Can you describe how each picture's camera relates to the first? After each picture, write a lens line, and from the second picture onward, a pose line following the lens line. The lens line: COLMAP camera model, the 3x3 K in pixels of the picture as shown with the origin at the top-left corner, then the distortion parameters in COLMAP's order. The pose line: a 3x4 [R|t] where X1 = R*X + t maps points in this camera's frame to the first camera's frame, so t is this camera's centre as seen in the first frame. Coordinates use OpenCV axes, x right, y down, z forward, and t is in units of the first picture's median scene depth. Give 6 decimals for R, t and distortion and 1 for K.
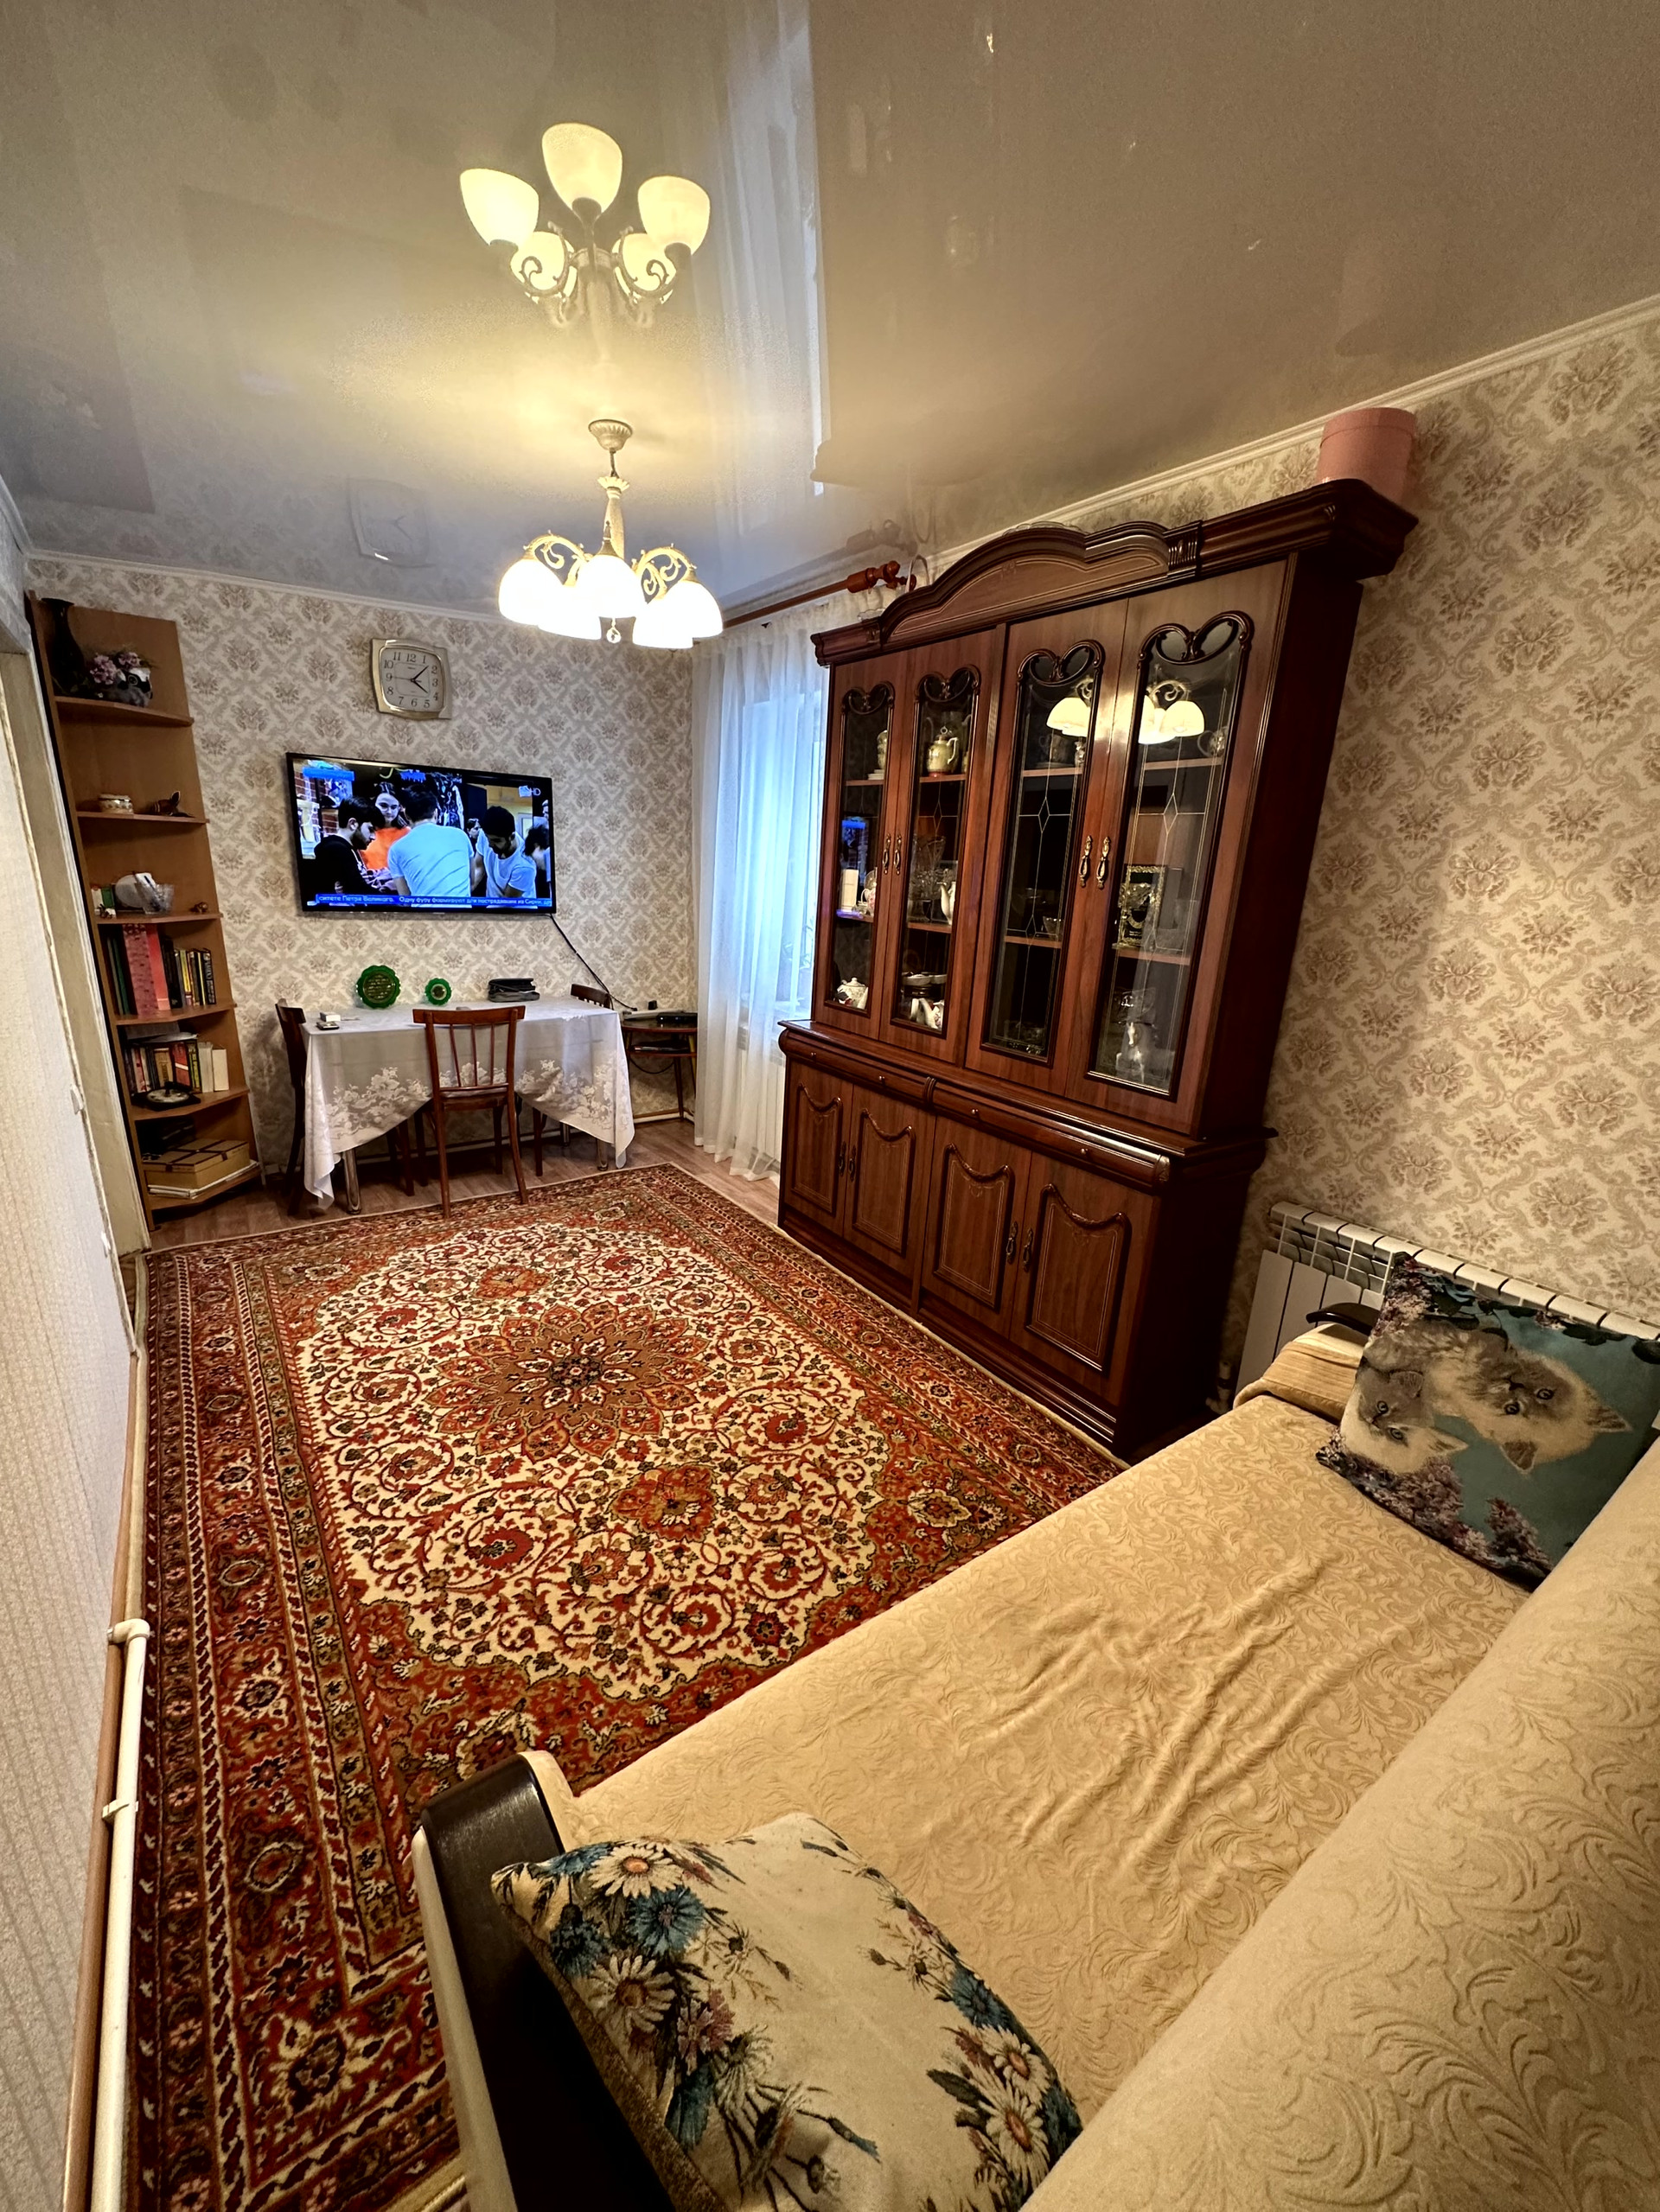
lens RADIAL K [[881.3, 0, 827.5], [0, 881.3, 1105.4], [0, 0, 1]] dist [-0.003850, 0.000684]
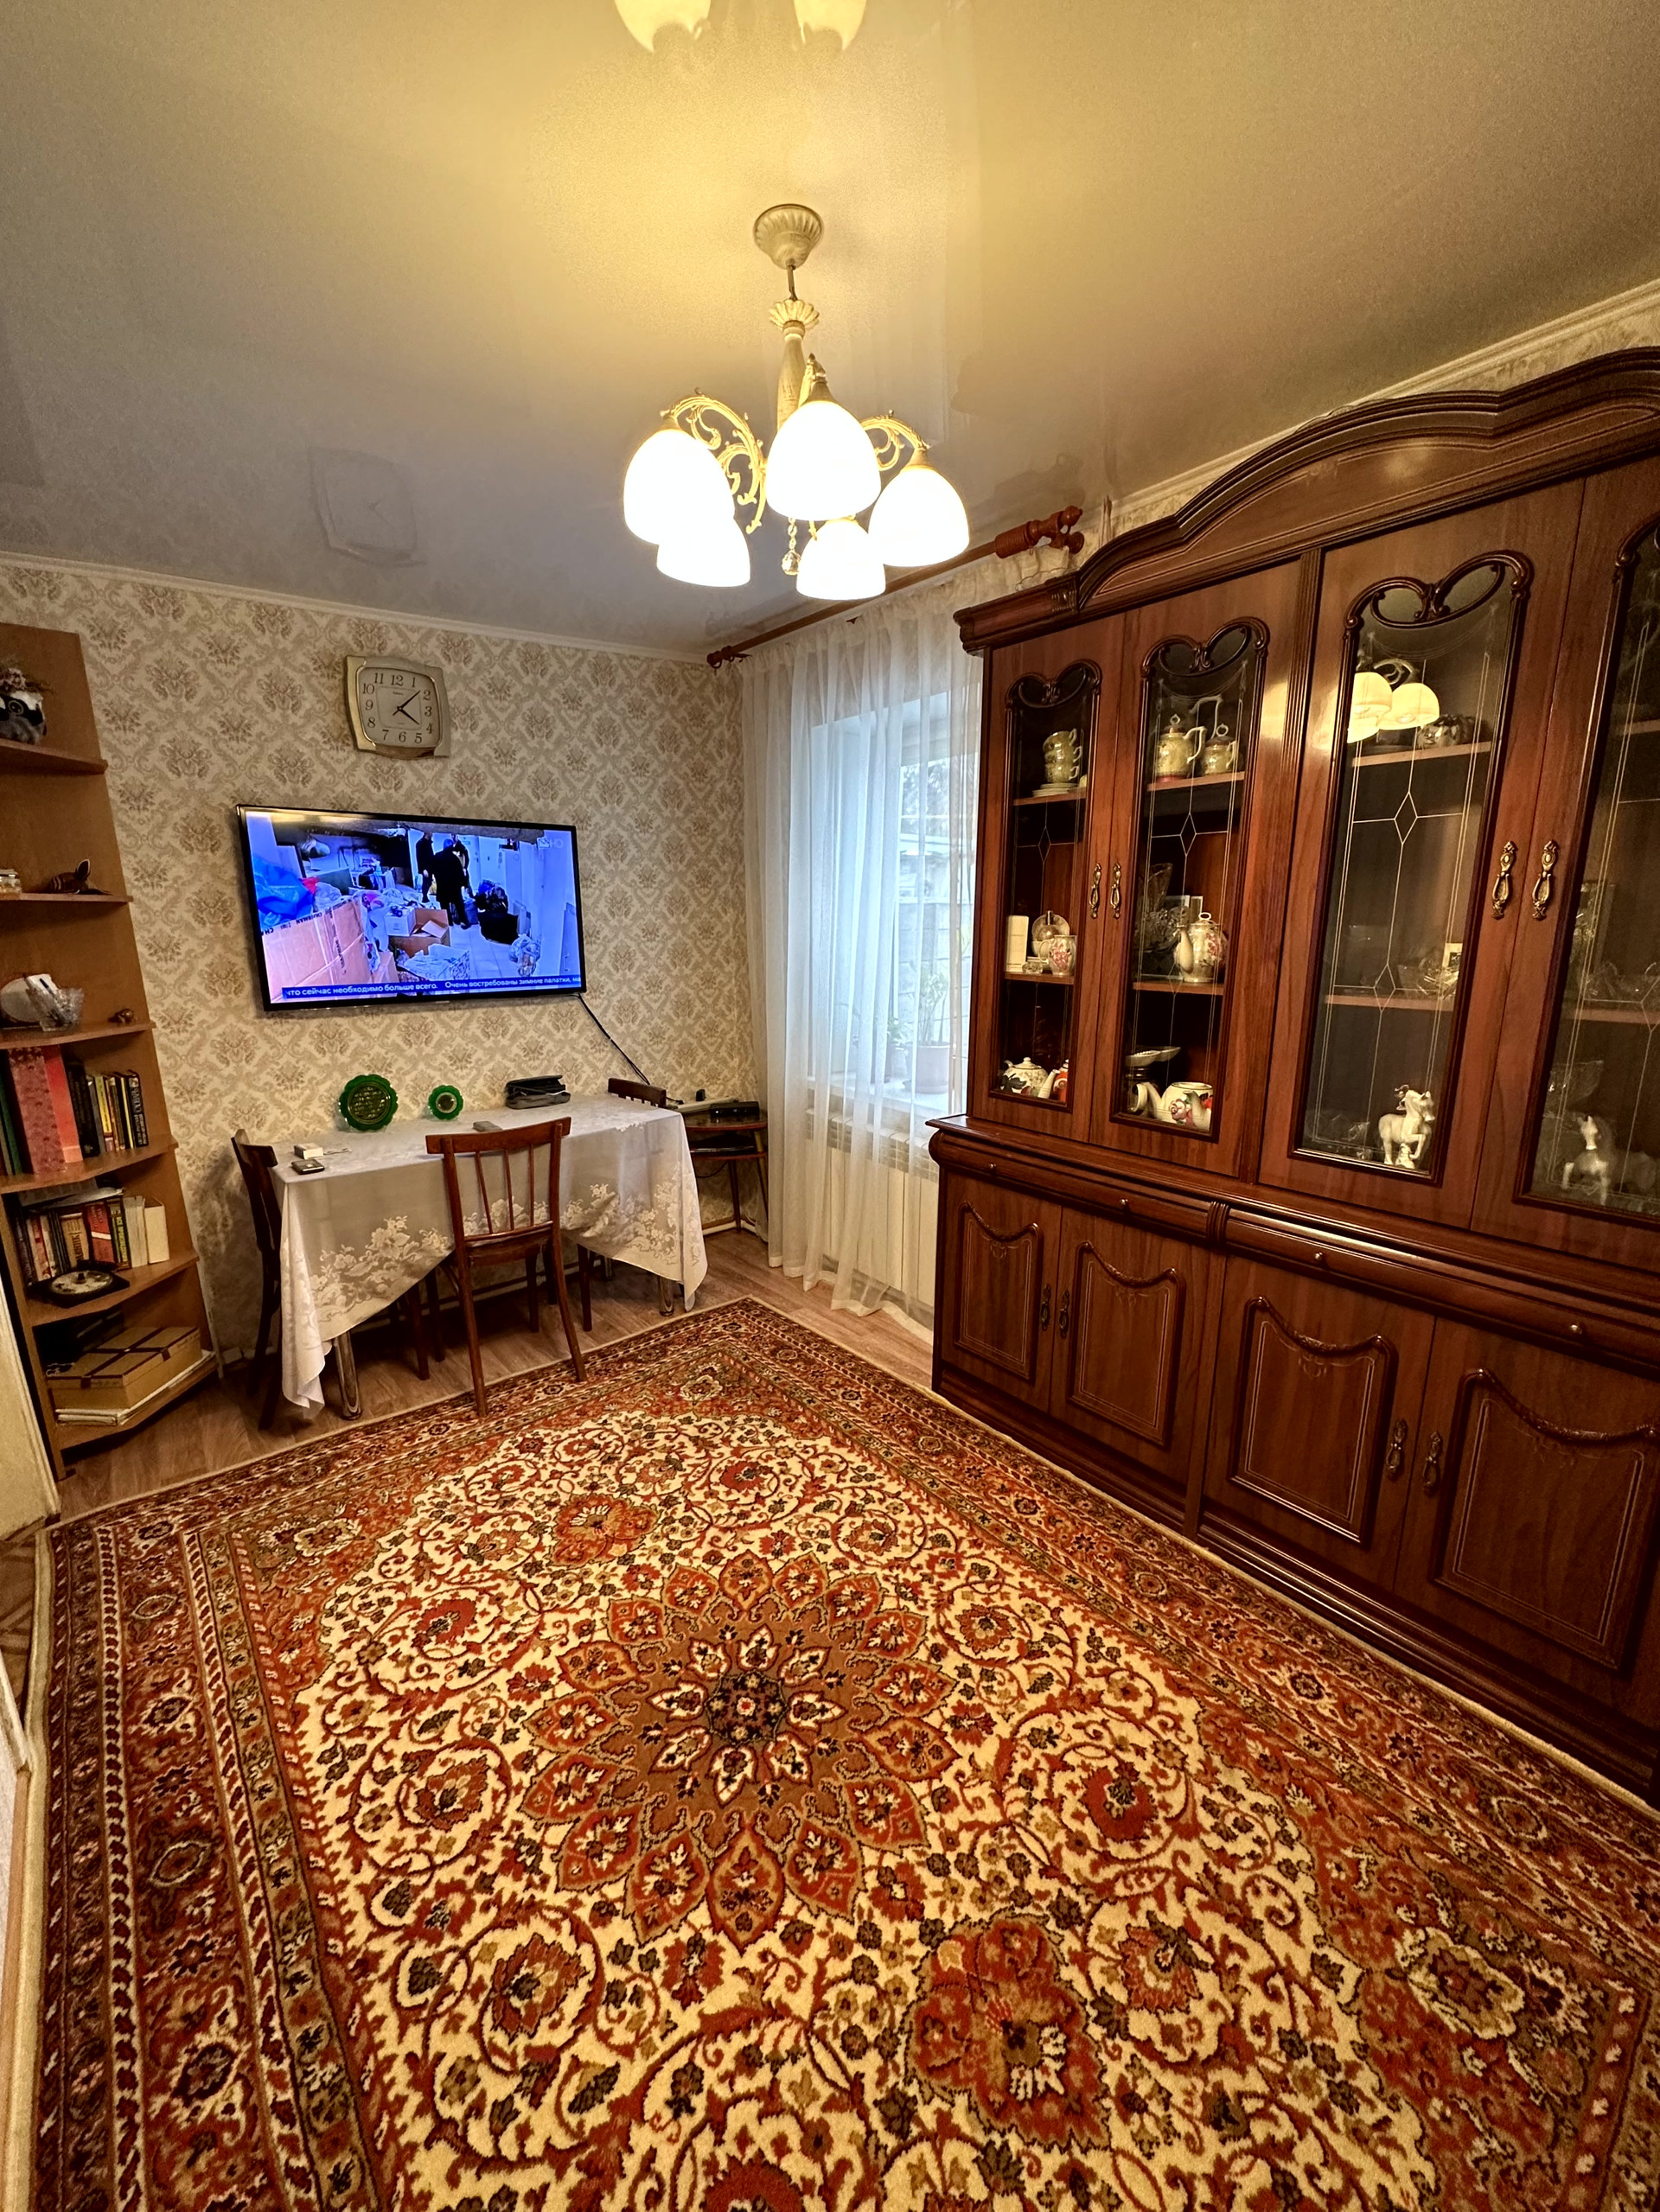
lens RADIAL K [[881.3, 0, 828.0], [0, 881.3, 1104.7], [0, 0, 1]] dist [-0.003850, 0.000684]
pose [[0.996495, -0.065566, 0.051950, -0.193682], [0.068477, 0.996057, -0.056402, -0.079330], [-0.048047, 0.059762, 0.997056, 0.278986]]
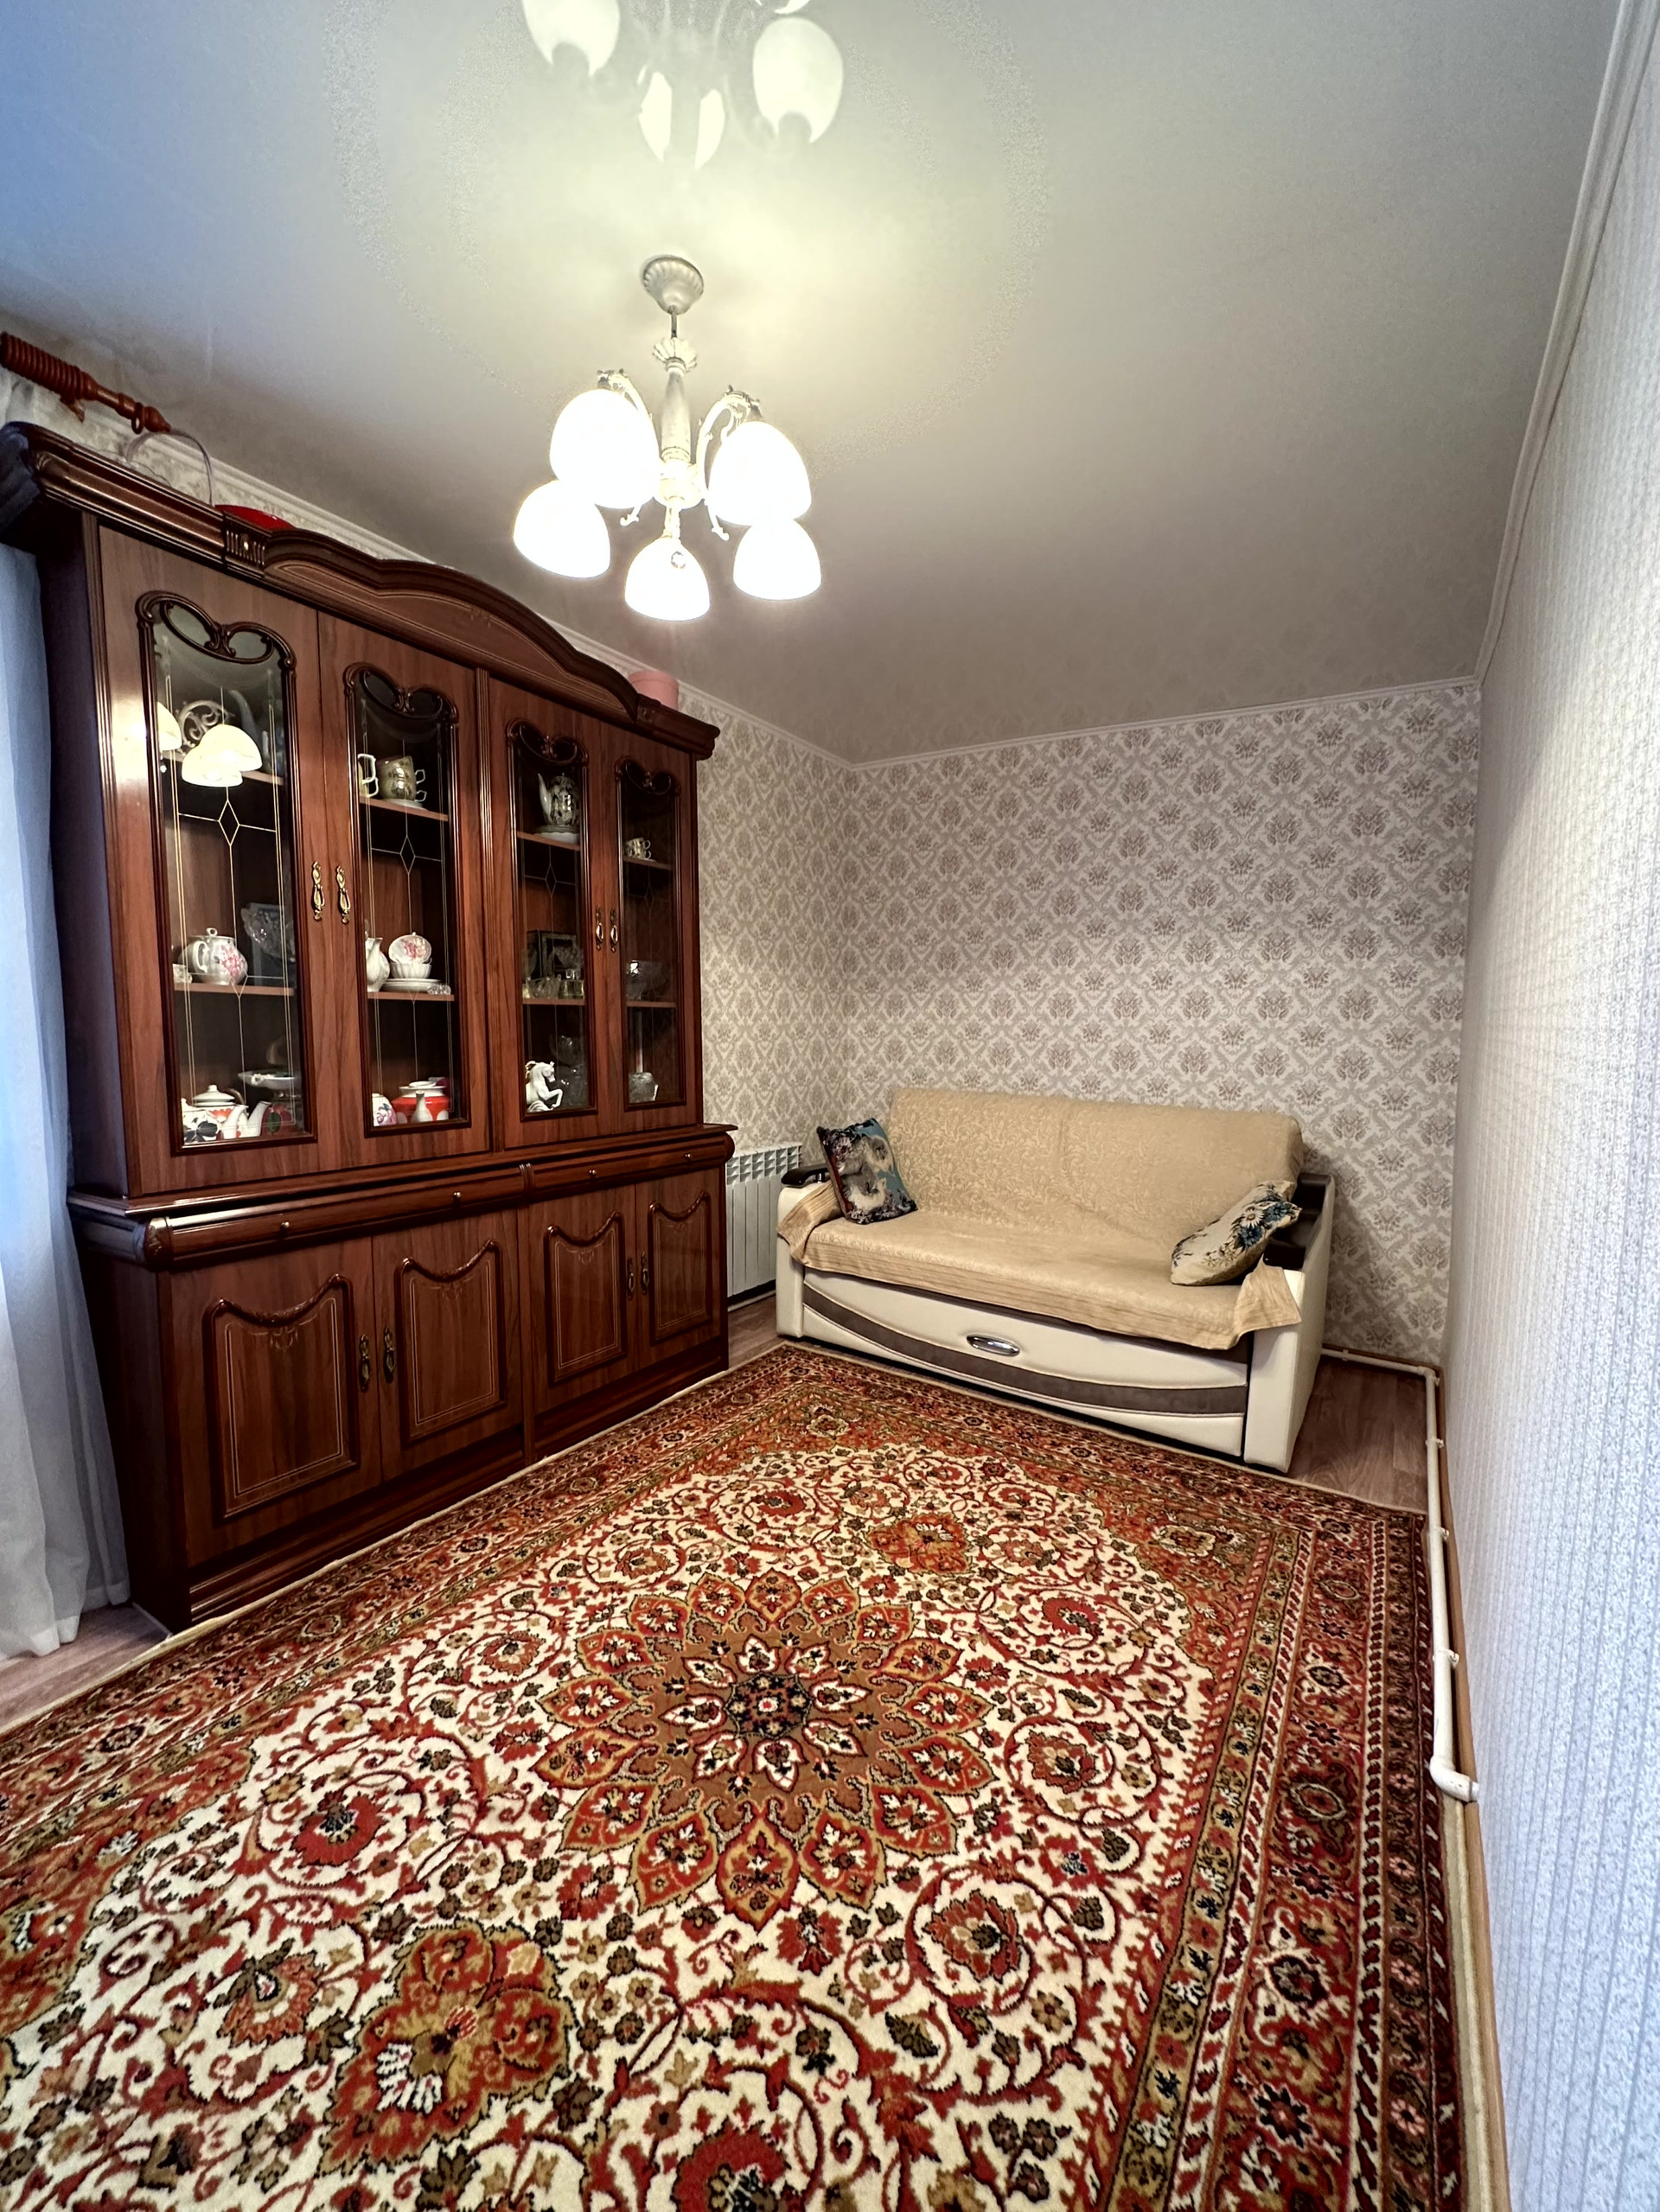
lens RADIAL K [[881.3, 0, 835.6], [0, 881.3, 1104.5], [0, 0, 1]] dist [-0.003850, 0.000684]
pose [[-0.372252, -0.126836, 0.919424, -0.679914], [0.230480, 0.946956, 0.223950, -0.182223], [-0.899059, 0.295275, -0.323273, 0.866402]]
